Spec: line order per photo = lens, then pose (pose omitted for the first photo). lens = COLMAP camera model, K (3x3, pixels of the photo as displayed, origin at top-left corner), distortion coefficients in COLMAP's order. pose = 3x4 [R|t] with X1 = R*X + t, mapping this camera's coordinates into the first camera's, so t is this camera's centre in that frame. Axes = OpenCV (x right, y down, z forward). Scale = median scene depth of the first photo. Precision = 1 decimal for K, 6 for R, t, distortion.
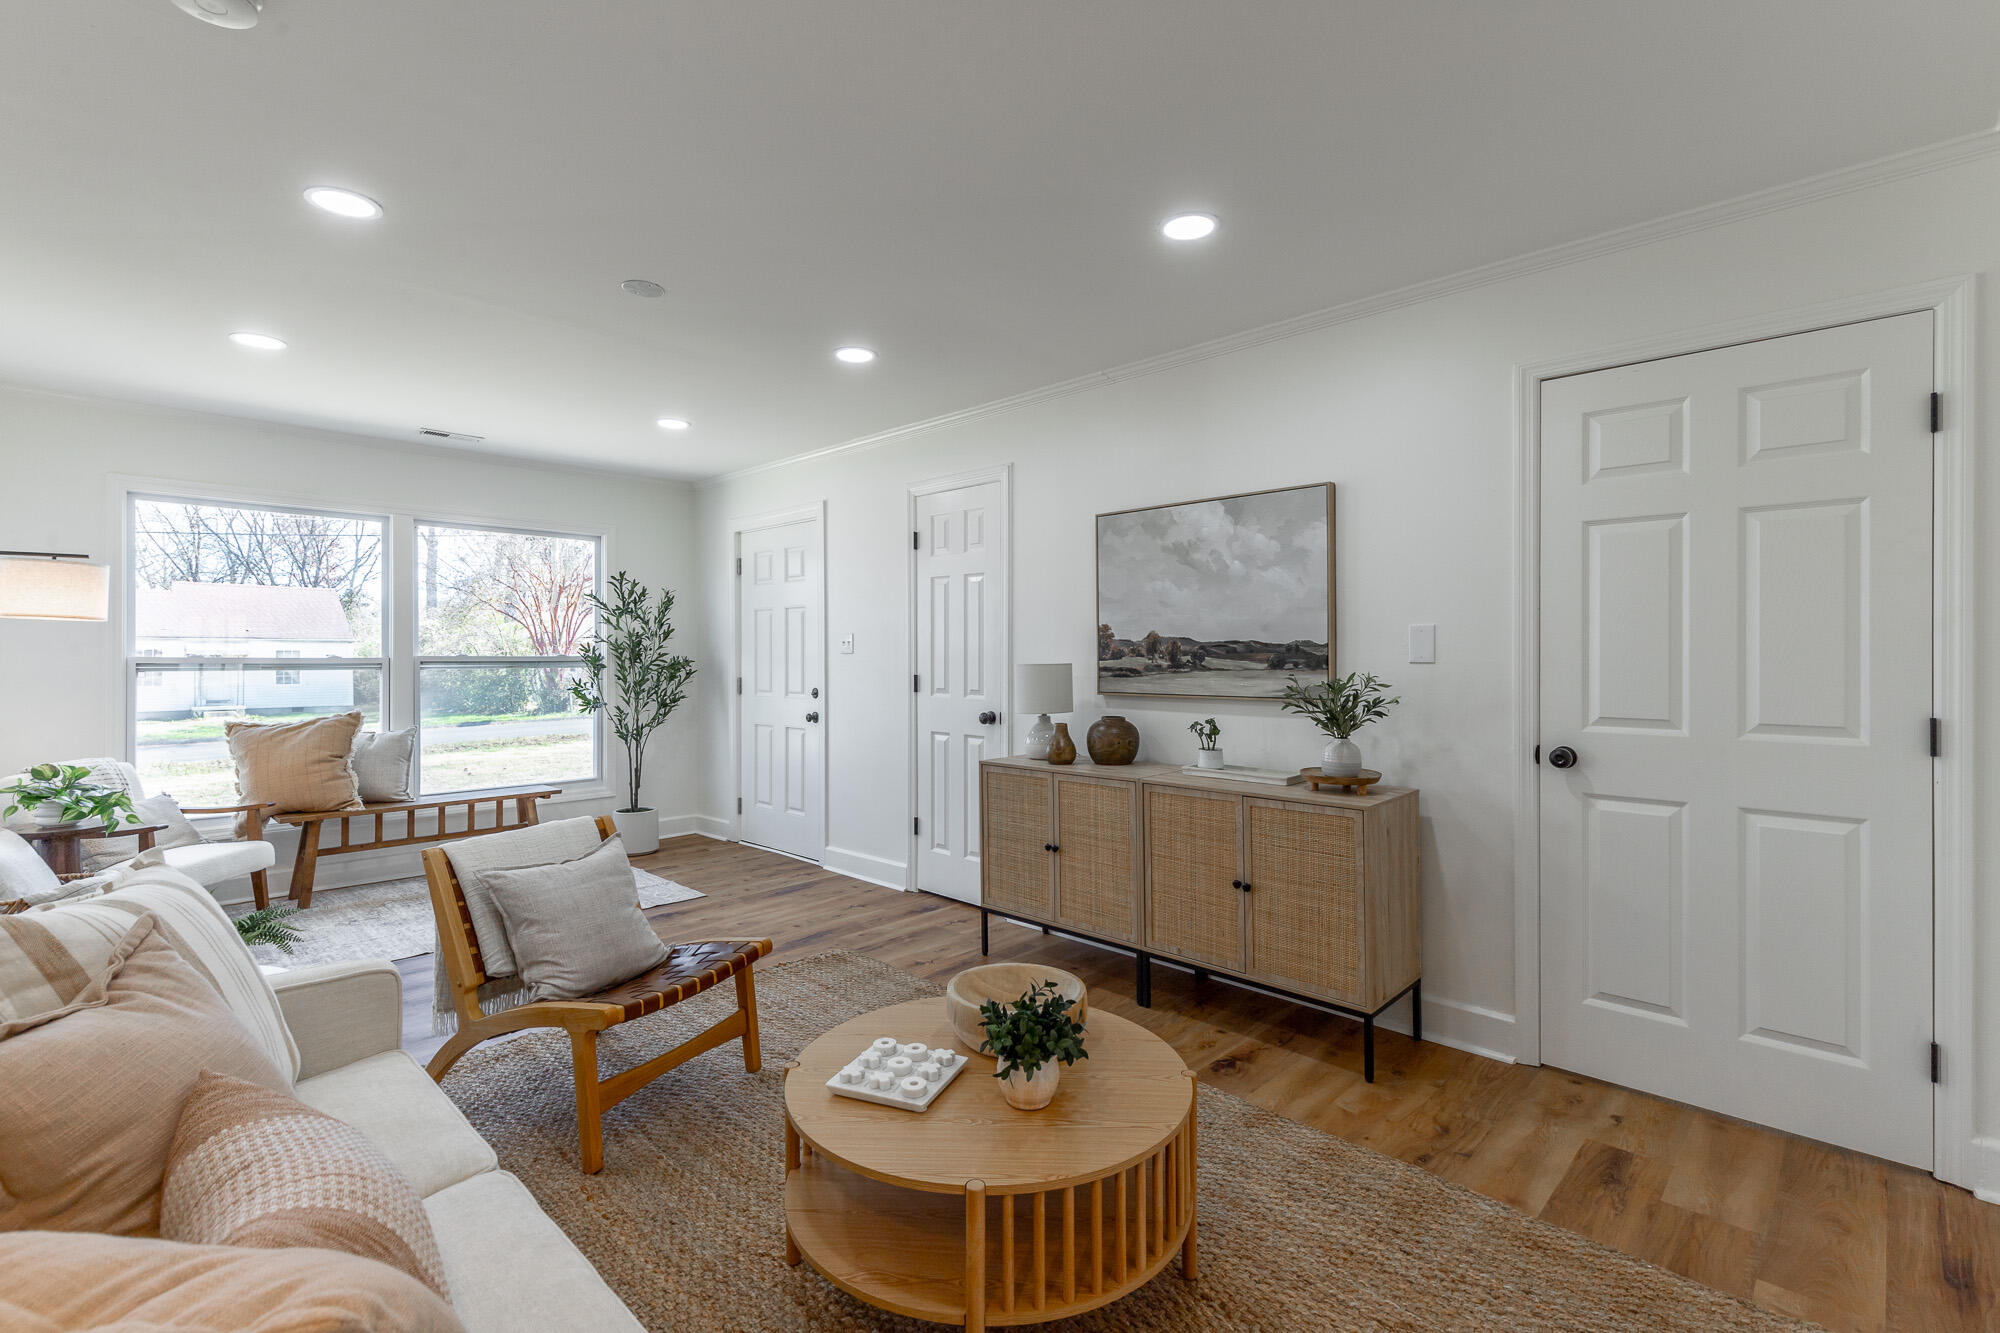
lens RADIAL K [[908.8, 0, 1010.9], [0, 908.8, 655.3], [0, 0, 1]] dist [0.012173, -0.002634]
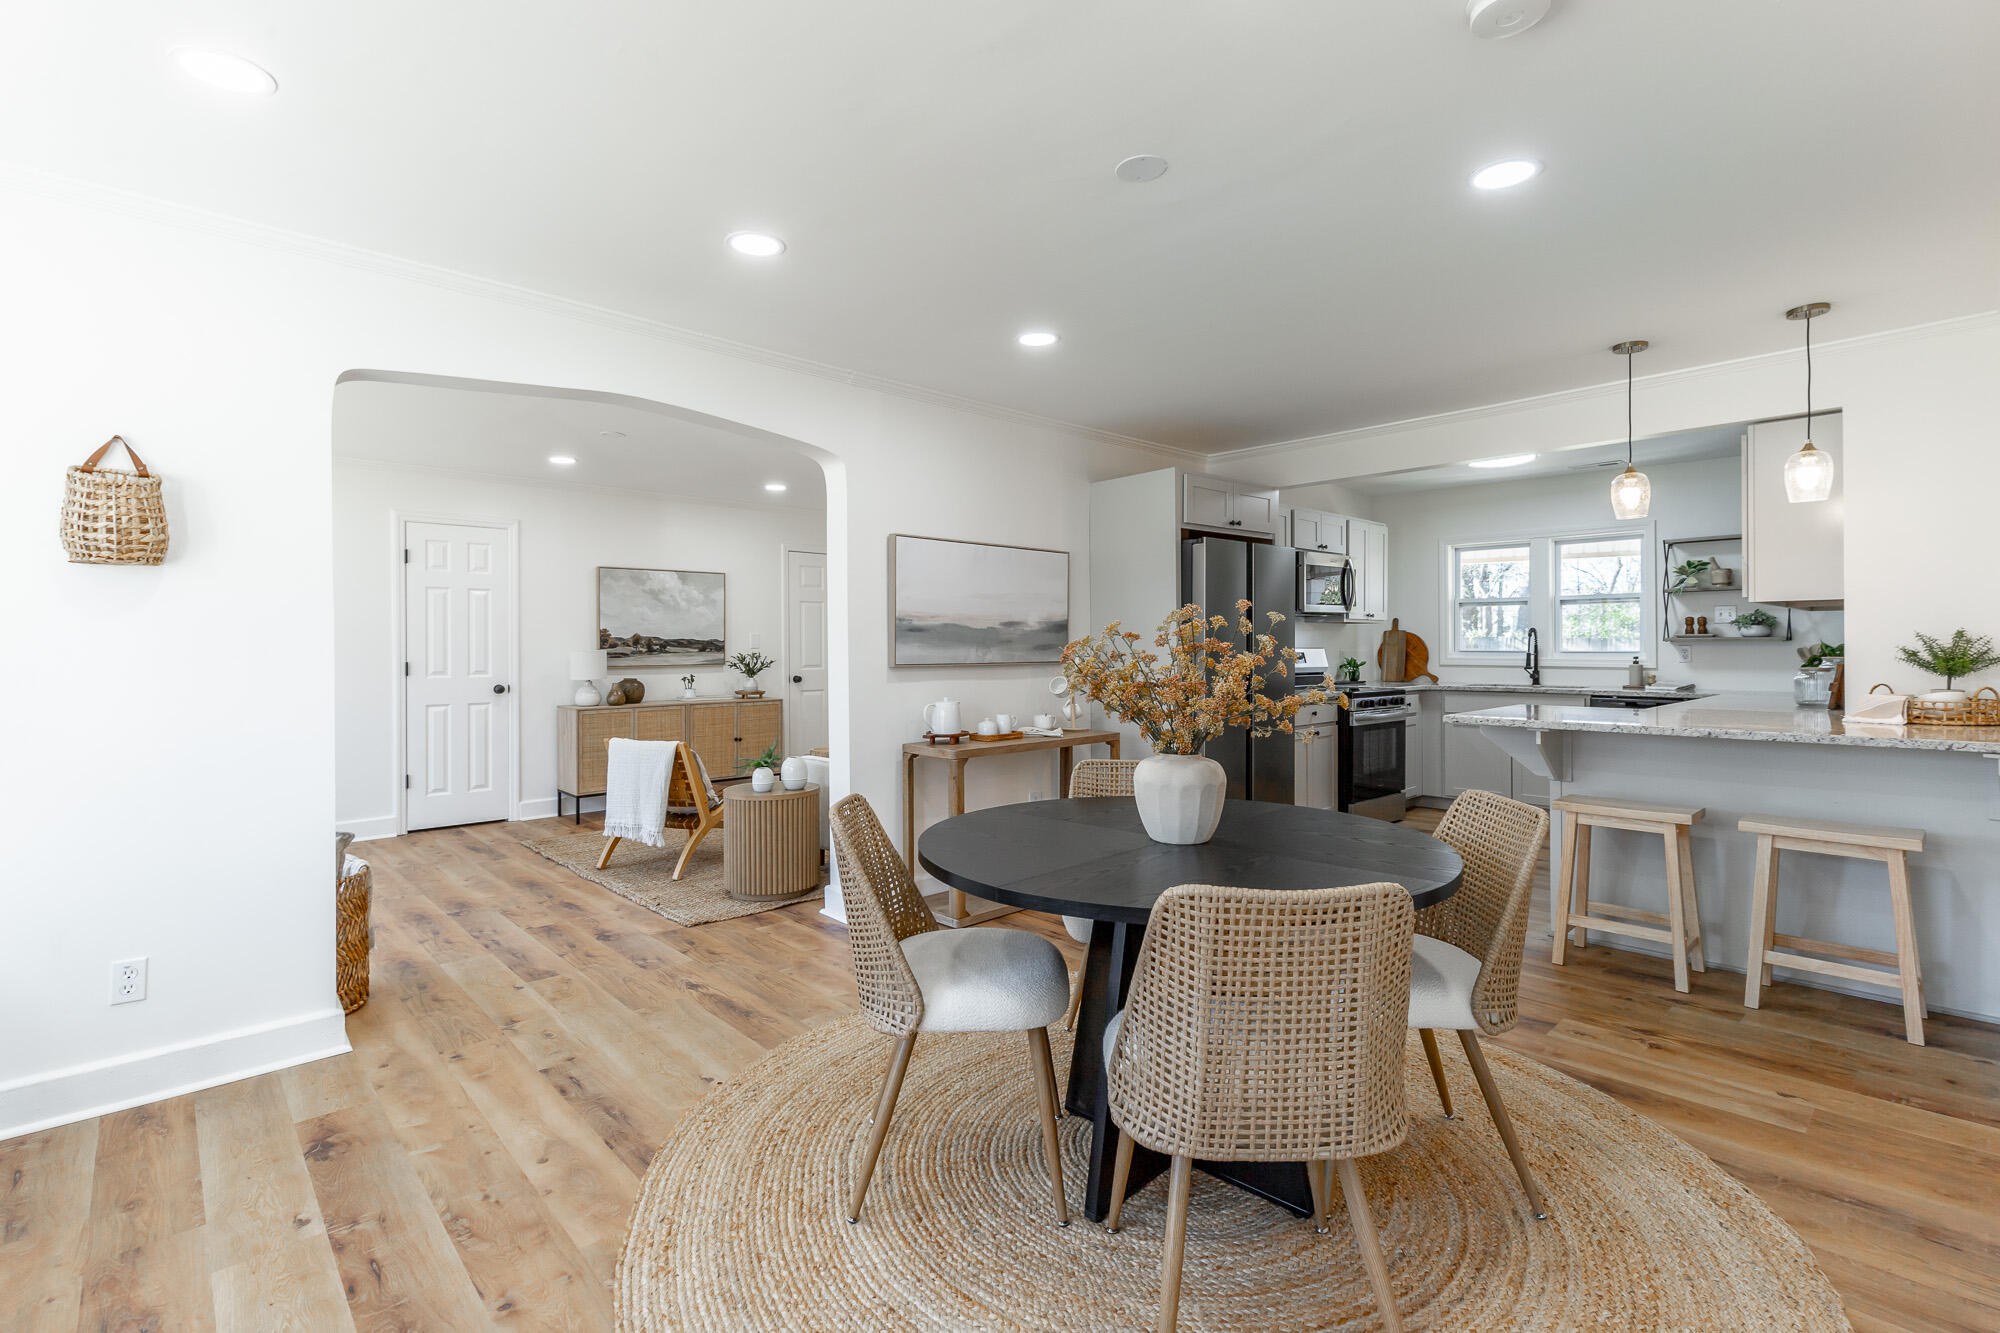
lens RADIAL K [[908.8, 0, 981.4], [0, 908.8, 643.4], [0, 0, 1]] dist [0.012173, -0.002634]
pose [[0.062330, 0.002545, 0.998052, -1.673674], [0.005847, 0.999979, -0.002915, 0.004704], [-0.998038, 0.006018, 0.062314, 0.148960]]
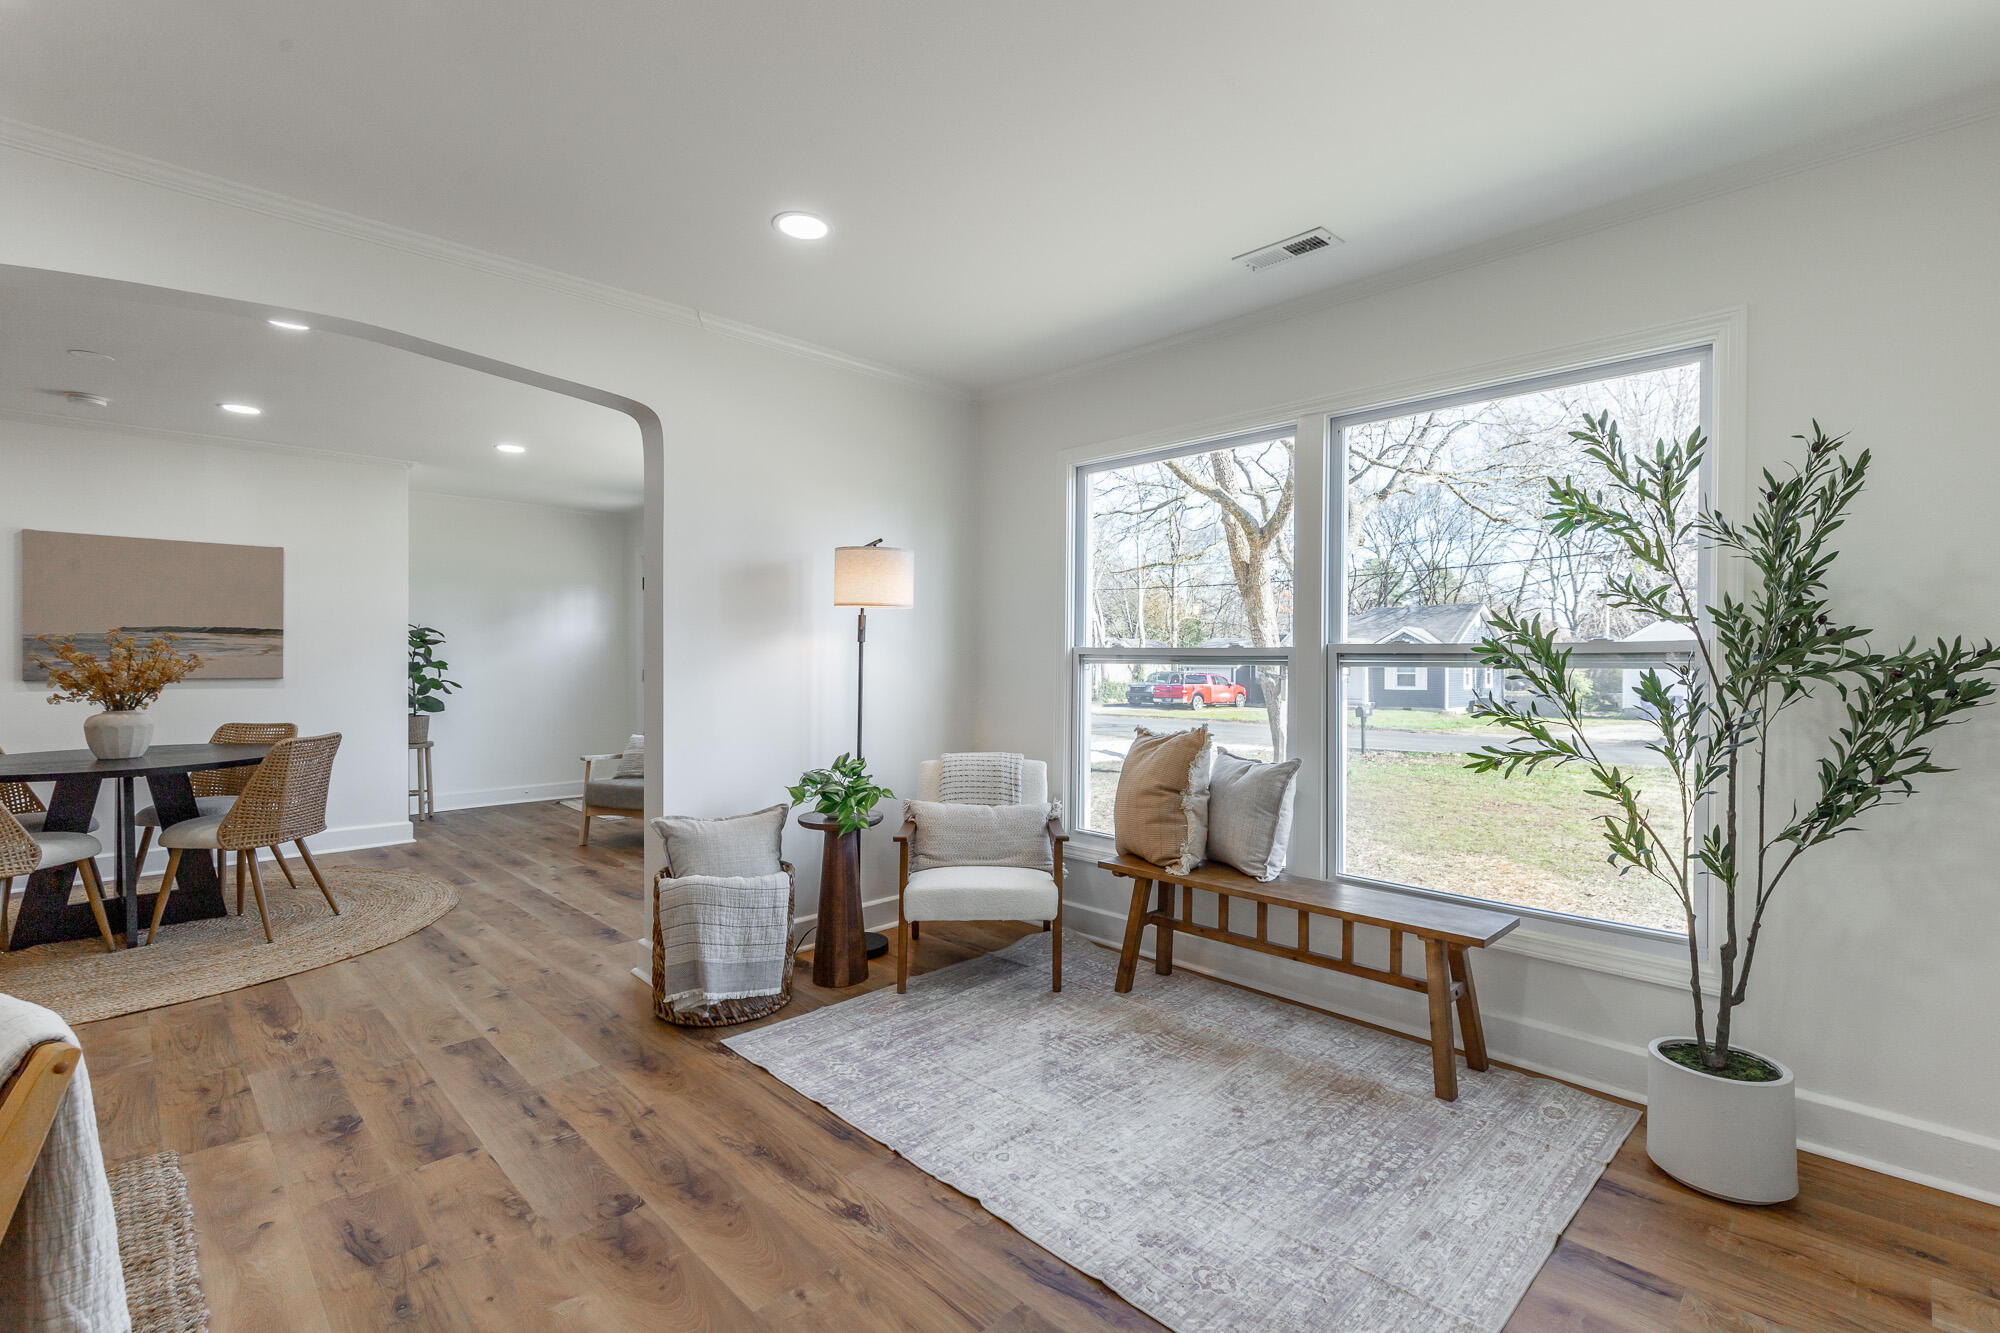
lens RADIAL K [[908.8, 0, 1002.0], [0, 908.8, 656.9], [0, 0, 1]] dist [0.012173, -0.002634]
pose [[-0.028608, -0.000311, -0.999591, -0.058708], [0.000218, 1.000000, -0.000317, 0.013131], [0.999591, -0.000227, -0.028608, 1.105624]]
